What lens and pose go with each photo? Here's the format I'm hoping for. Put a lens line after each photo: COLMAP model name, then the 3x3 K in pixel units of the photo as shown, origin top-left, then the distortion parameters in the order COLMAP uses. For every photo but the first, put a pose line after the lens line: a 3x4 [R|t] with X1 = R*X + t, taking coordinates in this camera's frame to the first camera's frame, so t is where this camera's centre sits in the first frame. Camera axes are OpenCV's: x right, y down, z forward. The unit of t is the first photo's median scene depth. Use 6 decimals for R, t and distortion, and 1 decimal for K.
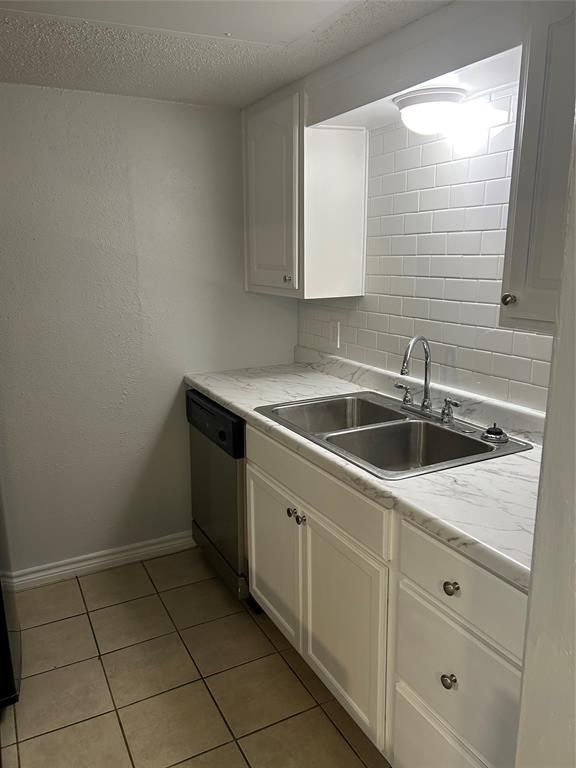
lens RADIAL K [[575.9, 0, 289.5], [0, 575.9, 383.2], [0, 0, 1]] dist [0.047071, -0.053615]
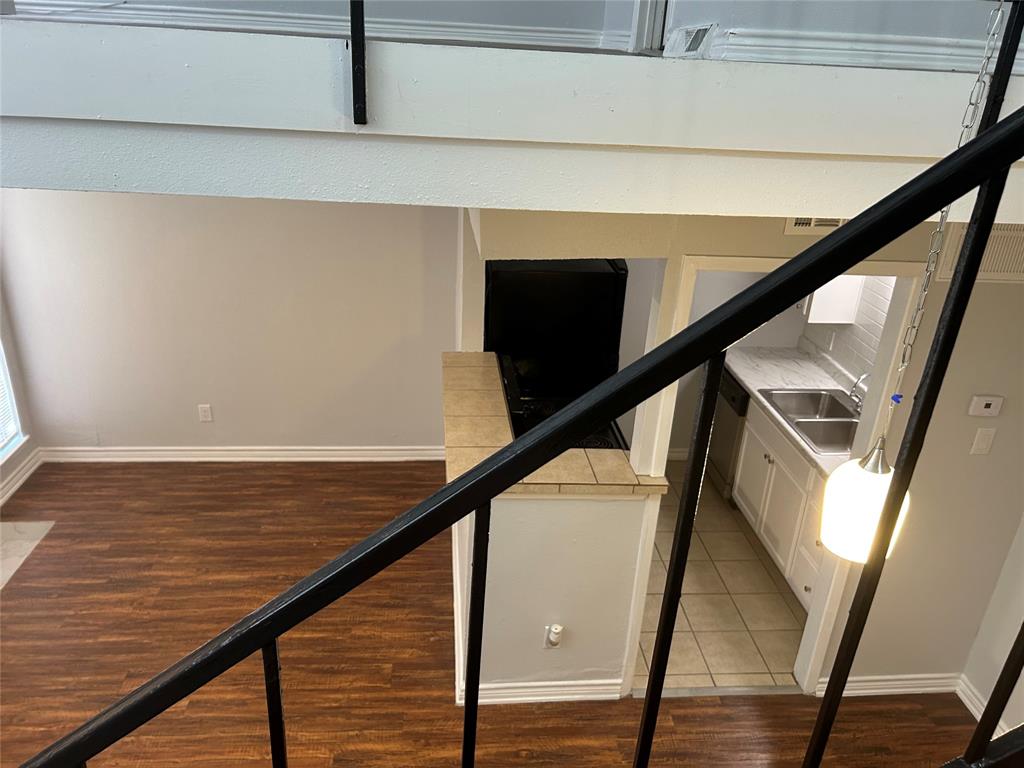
lens RADIAL K [[767.8, 0, 510.1], [0, 767.8, 387.9], [0, 0, 1]] dist [0.047071, -0.053615]
pose [[0.917431, 0.207514, -0.339497, 0.034775], [-0.140575, 0.967250, 0.211342, -0.319229], [0.372235, -0.146167, 0.916557, -1.239846]]
